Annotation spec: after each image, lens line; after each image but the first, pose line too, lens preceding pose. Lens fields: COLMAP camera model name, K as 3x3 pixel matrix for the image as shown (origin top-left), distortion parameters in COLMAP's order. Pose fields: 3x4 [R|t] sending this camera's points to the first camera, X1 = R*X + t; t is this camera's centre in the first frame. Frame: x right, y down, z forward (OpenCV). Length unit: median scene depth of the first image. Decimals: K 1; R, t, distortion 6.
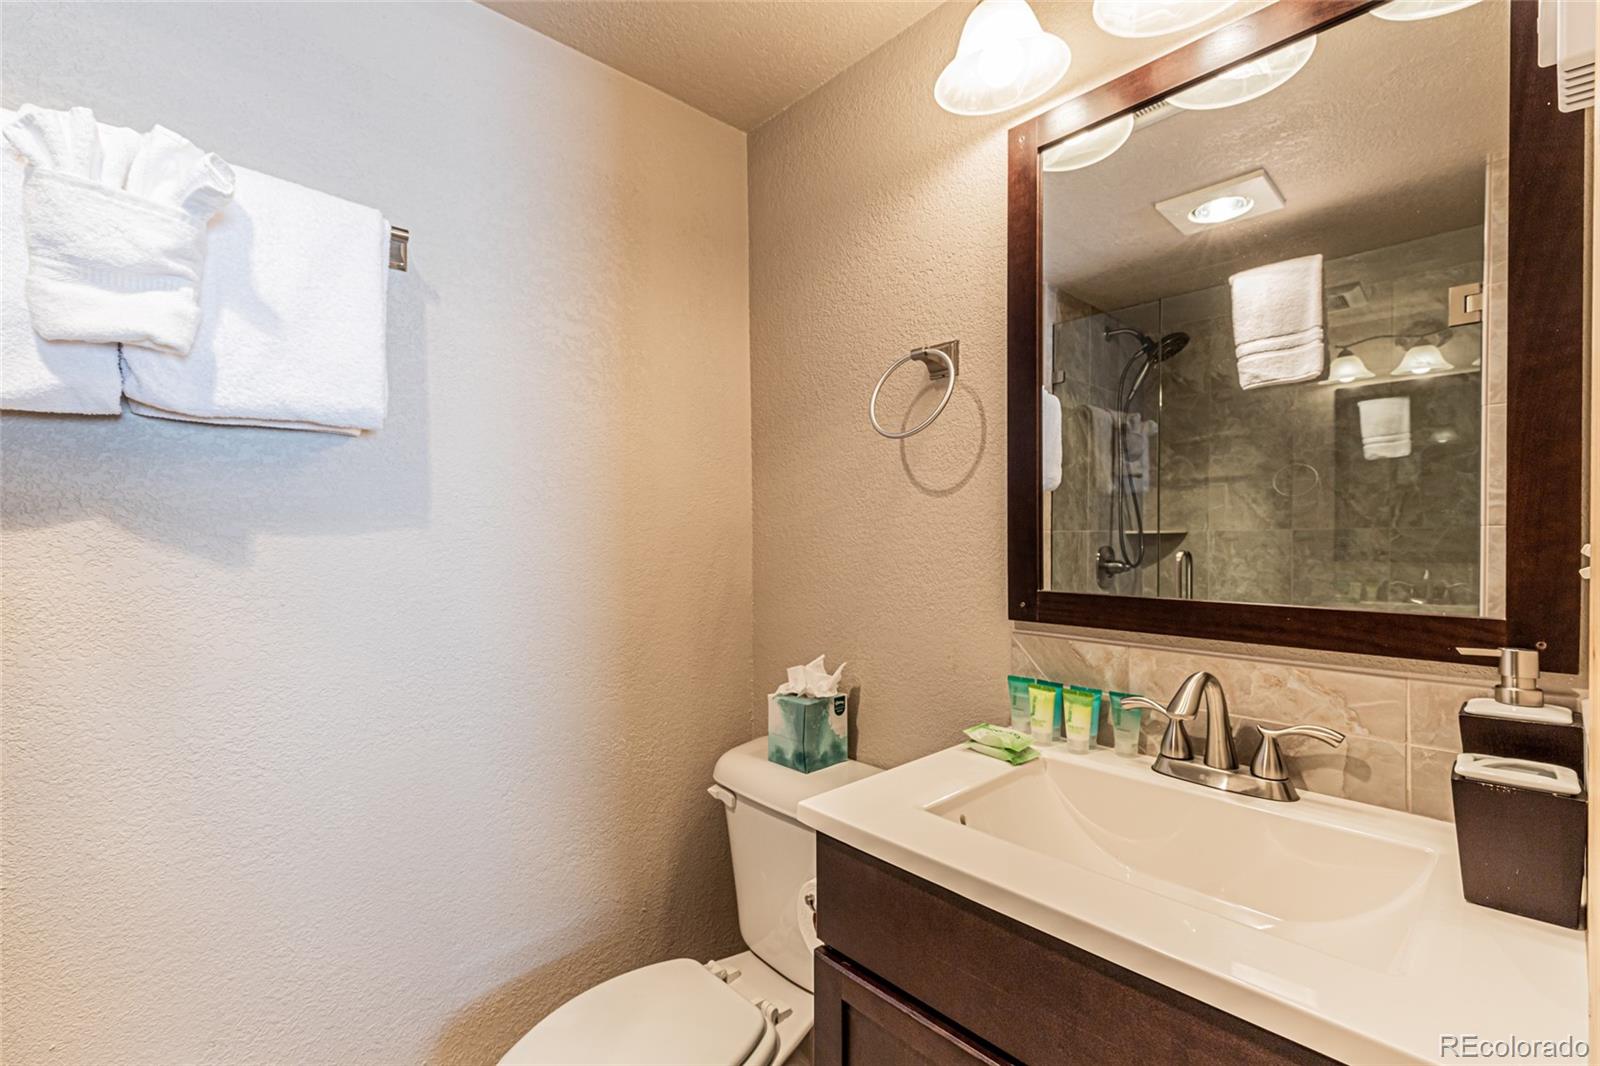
lens RADIAL K [[711.4, 0, 793.6], [0, 711.4, 536.8], [0, 0, 1]] dist [0.007014, -0.000367]
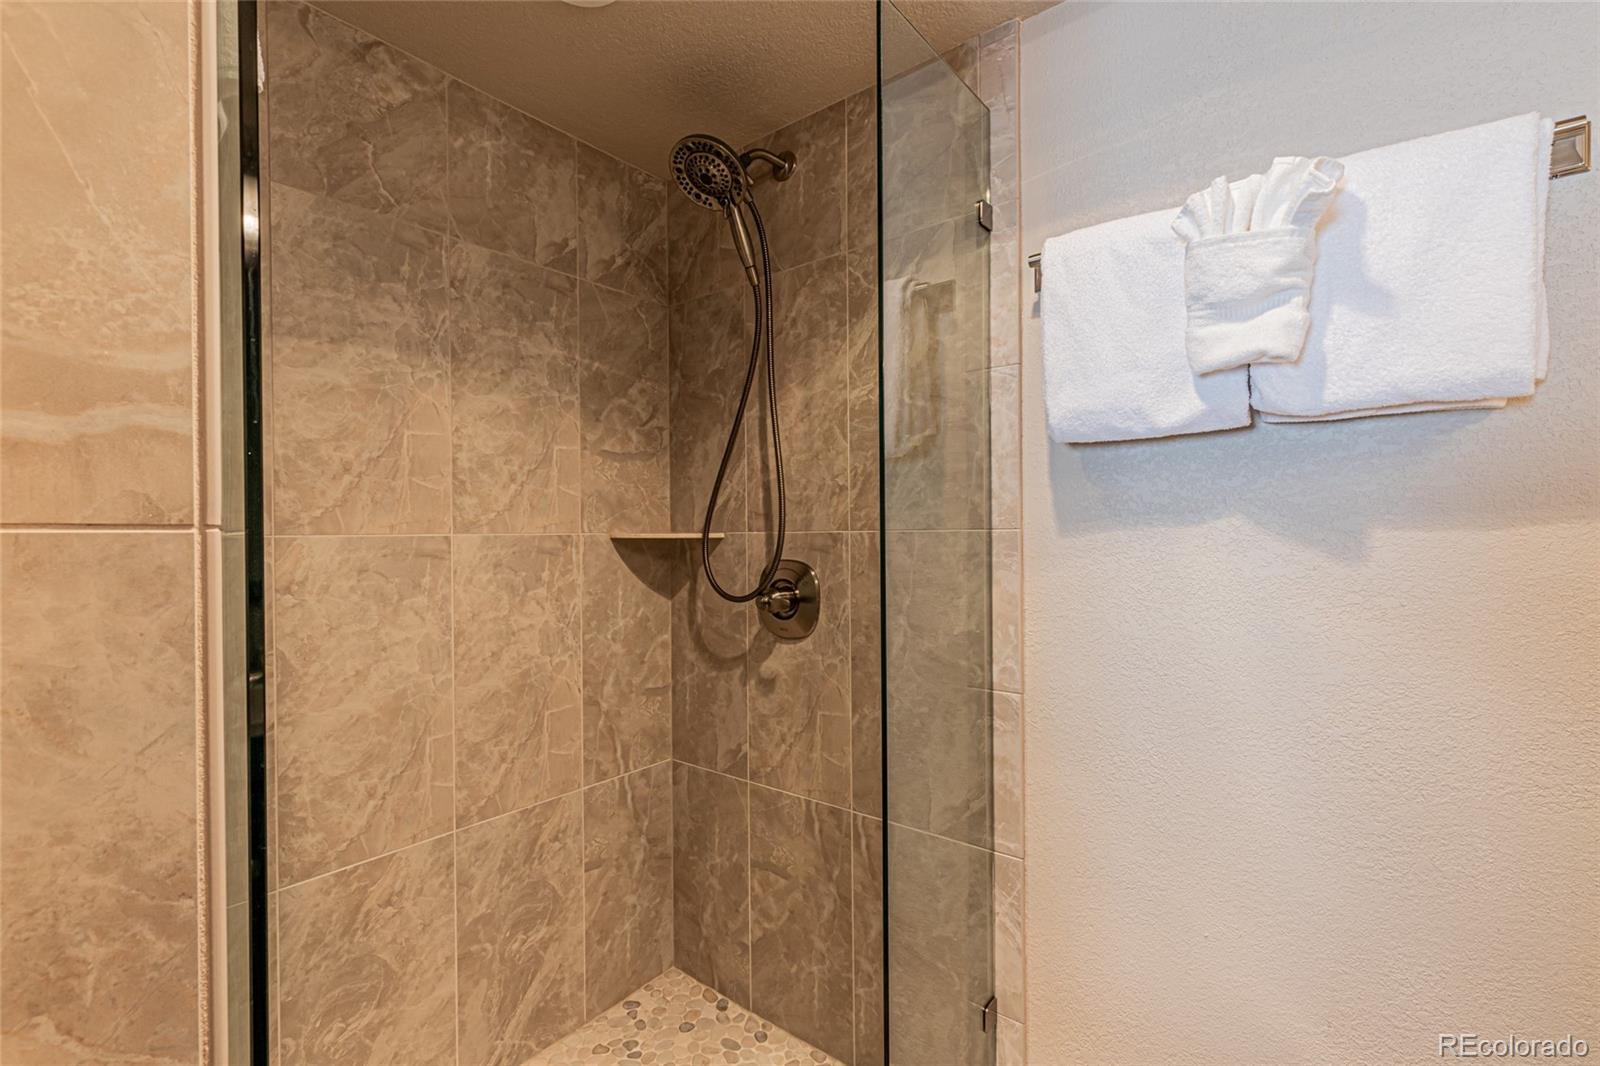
lens RADIAL K [[711.4, 0, 793.6], [0, 711.4, 536.8], [0, 0, 1]] dist [0.007014, -0.000367]
pose [[0.138732, 0.010485, -0.990274, 0.100588], [-0.002174, 0.999945, 0.010283, -0.000820], [0.990328, 0.000727, 0.138747, 0.105840]]
